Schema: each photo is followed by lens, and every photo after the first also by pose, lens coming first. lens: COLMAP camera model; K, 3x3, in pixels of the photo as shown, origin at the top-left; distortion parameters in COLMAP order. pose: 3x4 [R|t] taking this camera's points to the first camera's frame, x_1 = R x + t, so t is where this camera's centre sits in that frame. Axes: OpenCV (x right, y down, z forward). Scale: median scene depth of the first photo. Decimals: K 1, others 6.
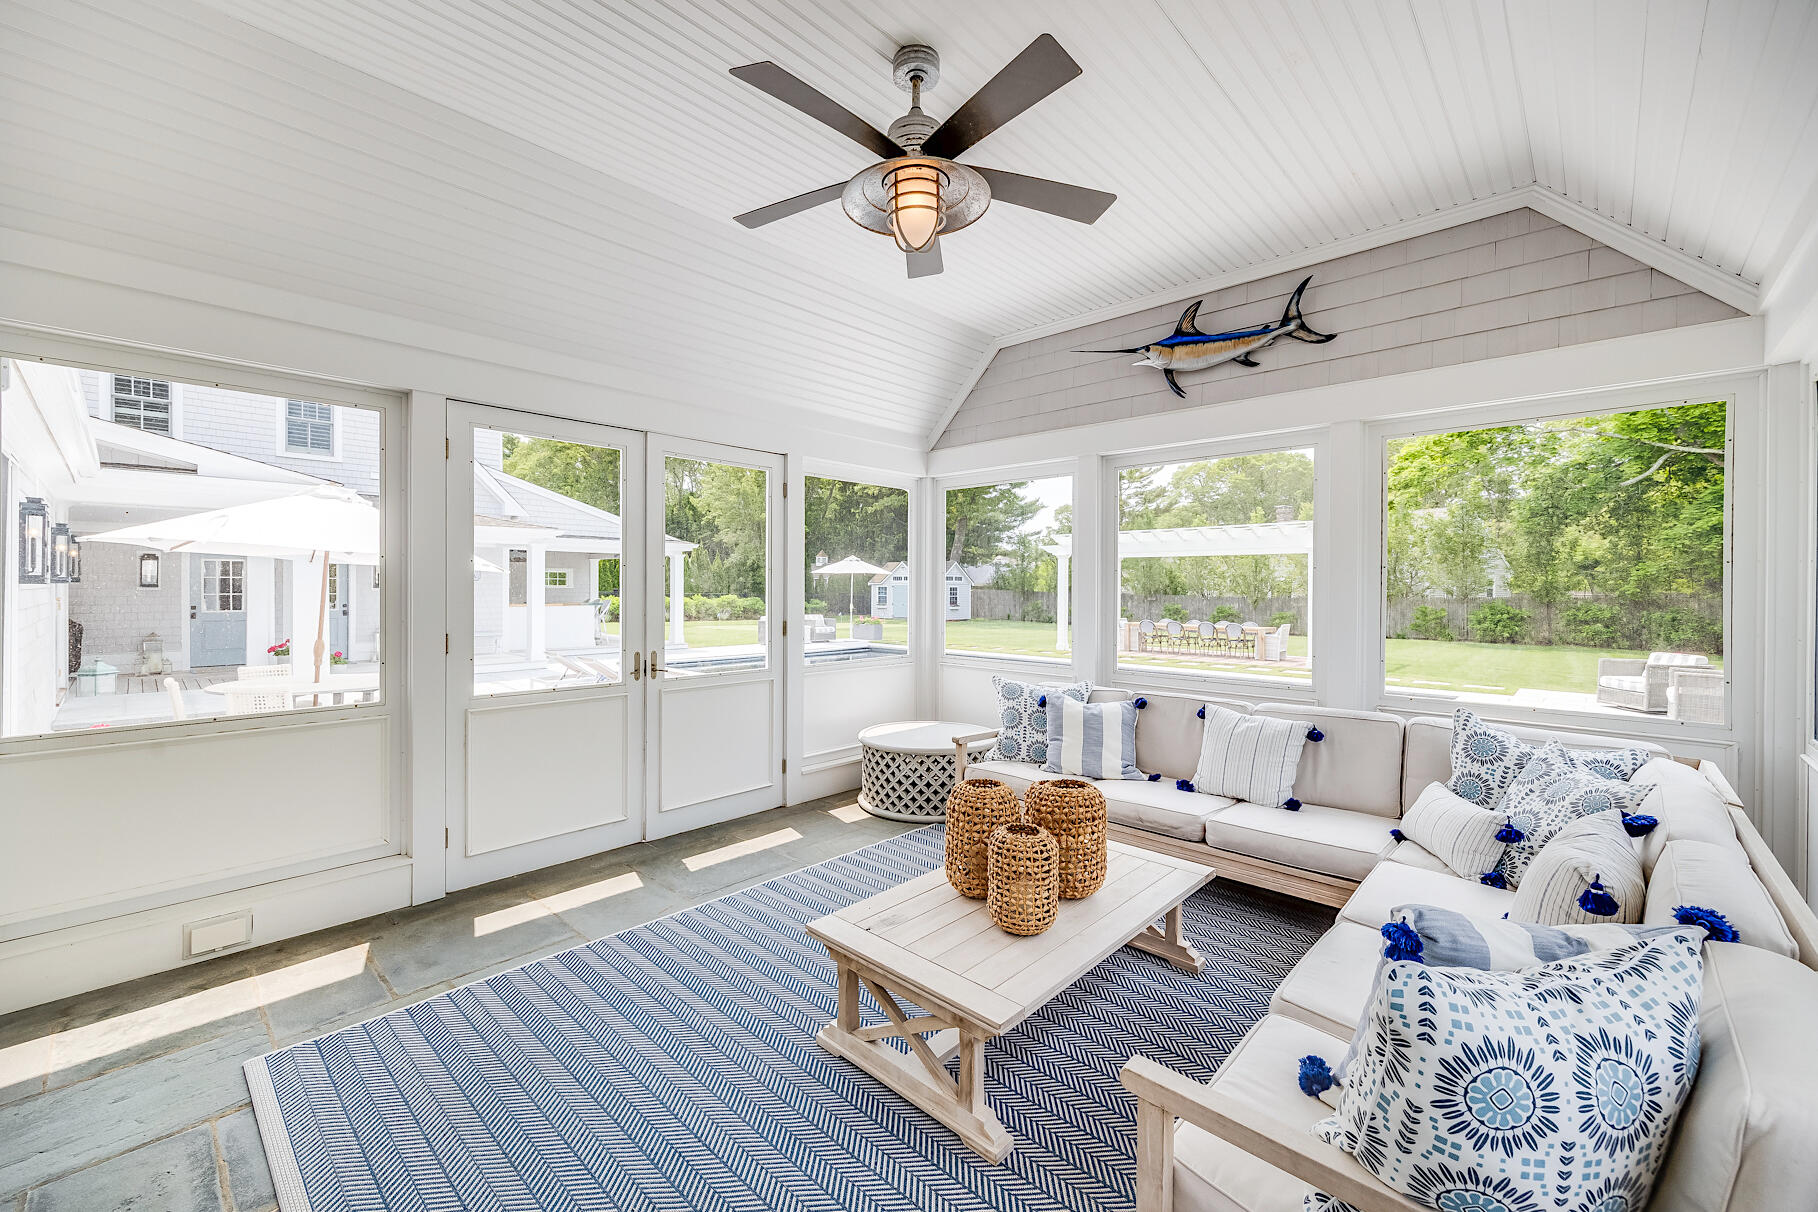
lens RADIAL K [[747.4, 0, 907.2], [0, 747.4, 602.3], [0, 0, 1]] dist [-0.008768, -0.000198]
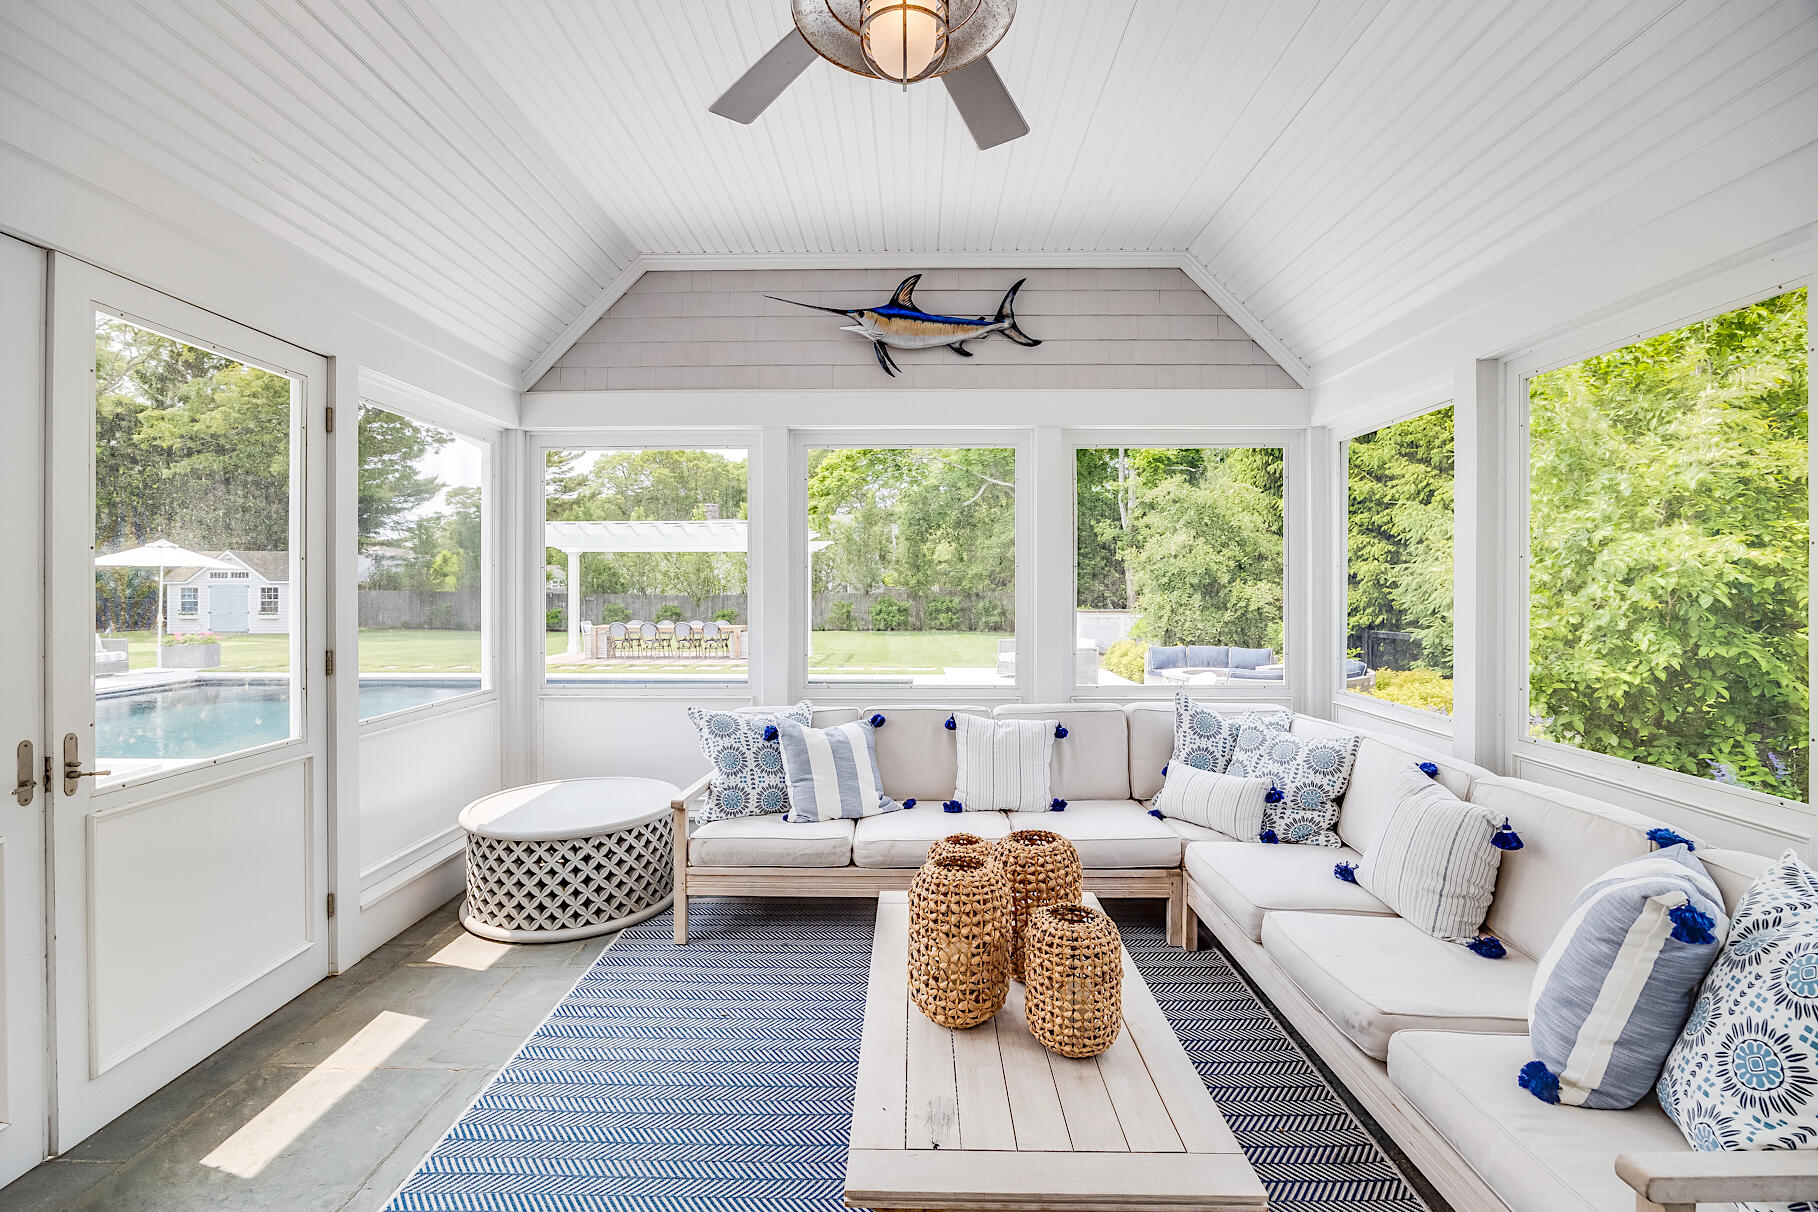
lens RADIAL K [[791.4, 0, 912.8], [0, 791.4, 596.2], [0, 0, 1]] dist [-0.024582, 0.001164]
pose [[0.726554, -0.013791, 0.686971, -0.267150], [0.017956, 0.999838, 0.001081, -0.008850], [-0.686875, 0.011549, 0.726684, 0.285383]]
